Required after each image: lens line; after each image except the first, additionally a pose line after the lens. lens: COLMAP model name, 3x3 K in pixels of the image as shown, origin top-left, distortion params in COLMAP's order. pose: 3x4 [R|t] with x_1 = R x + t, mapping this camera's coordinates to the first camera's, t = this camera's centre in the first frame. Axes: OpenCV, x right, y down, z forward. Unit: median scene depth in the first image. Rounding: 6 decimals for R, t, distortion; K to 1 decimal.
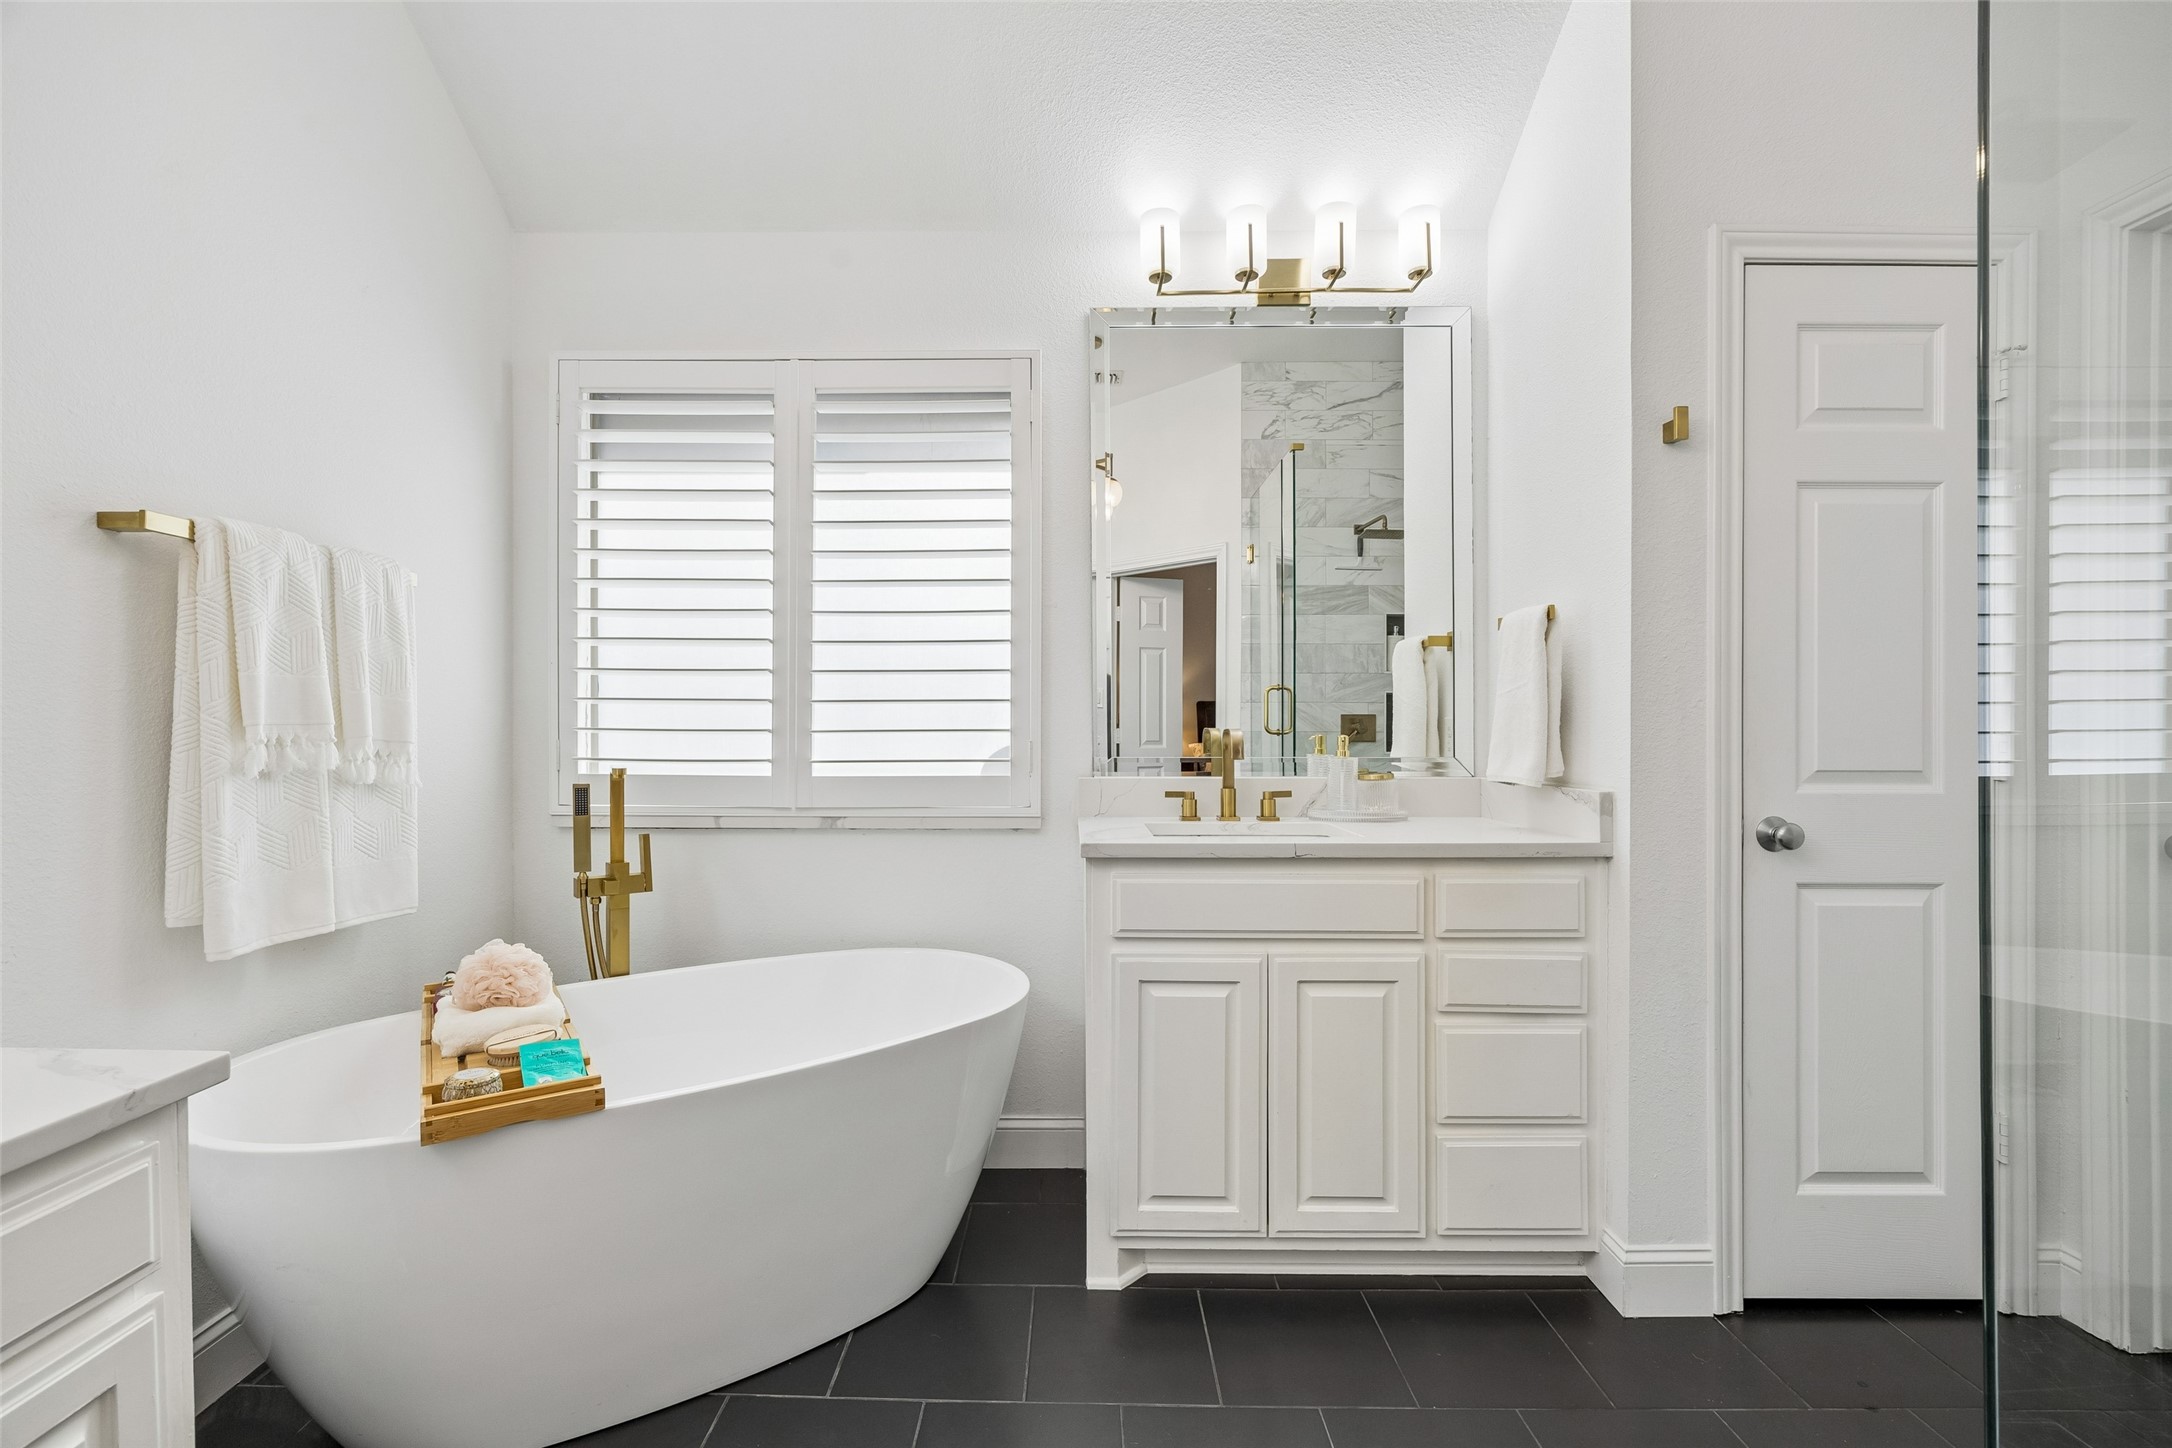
lens RADIAL K [[957.5, 0, 1086.0], [0, 957.5, 724.0], [0, 0, 1]] dist [-0.019700, 0.000866]
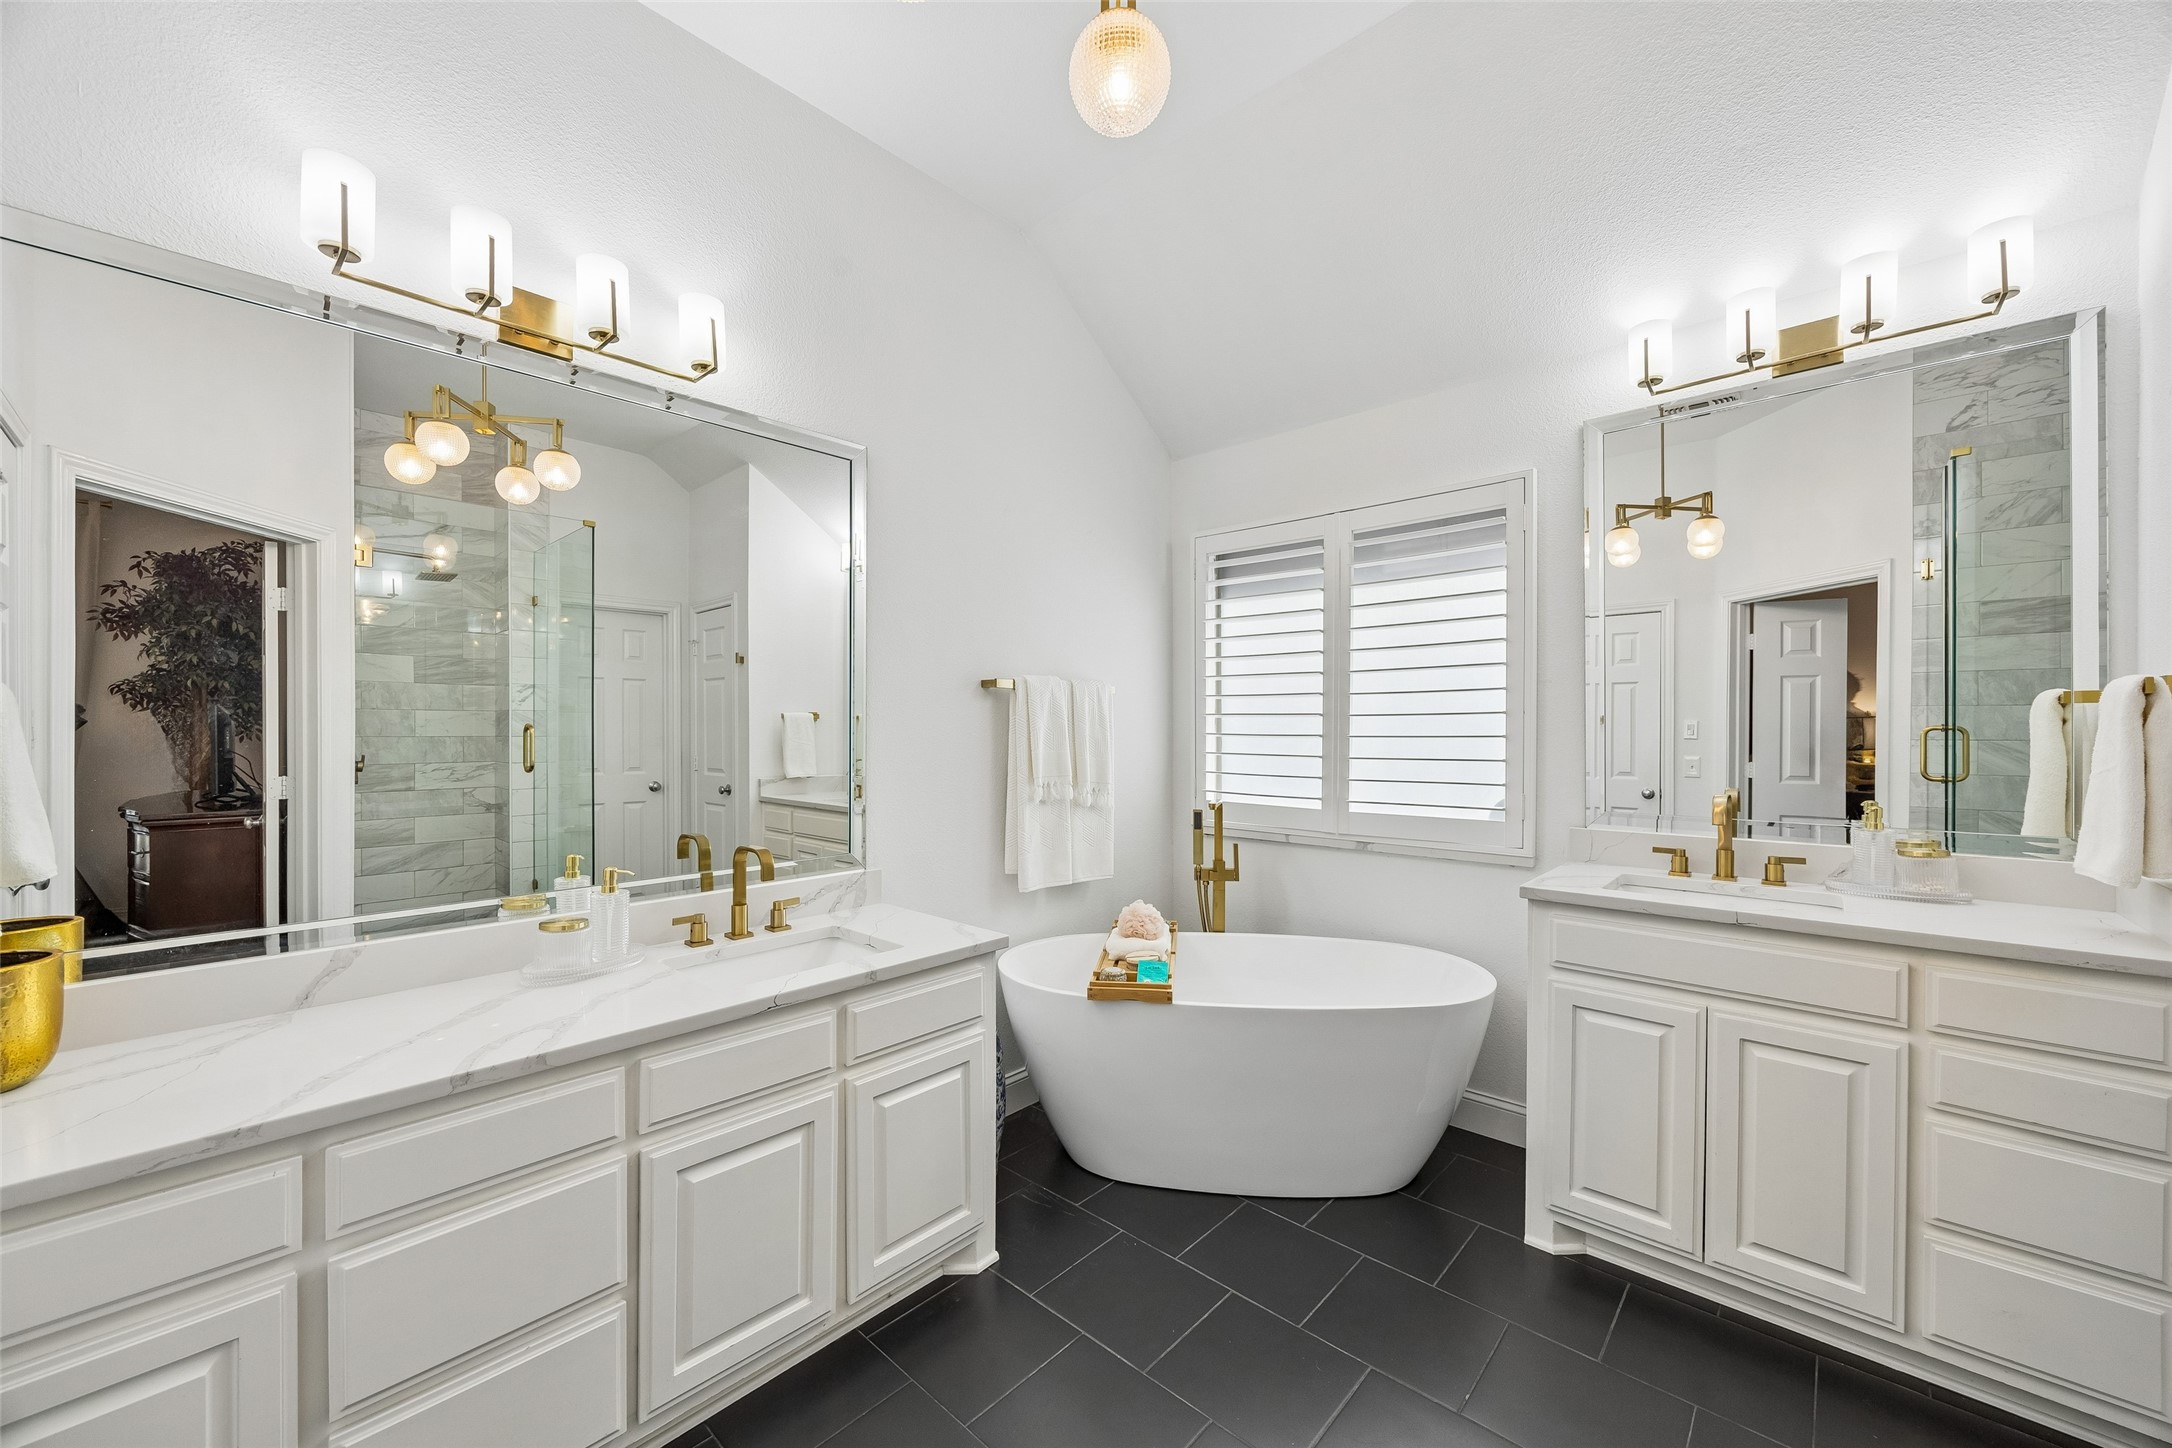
lens RADIAL K [[877.8, 0, 1086.0], [0, 877.8, 724.0], [0, 0, 1]] dist [-0.007958, 0.000201]
pose [[0.738354, 0.004884, -0.674396, 0.339713], [-0.002949, 0.999988, 0.004013, -0.089875], [0.674407, -0.000974, 0.738359, -0.232547]]
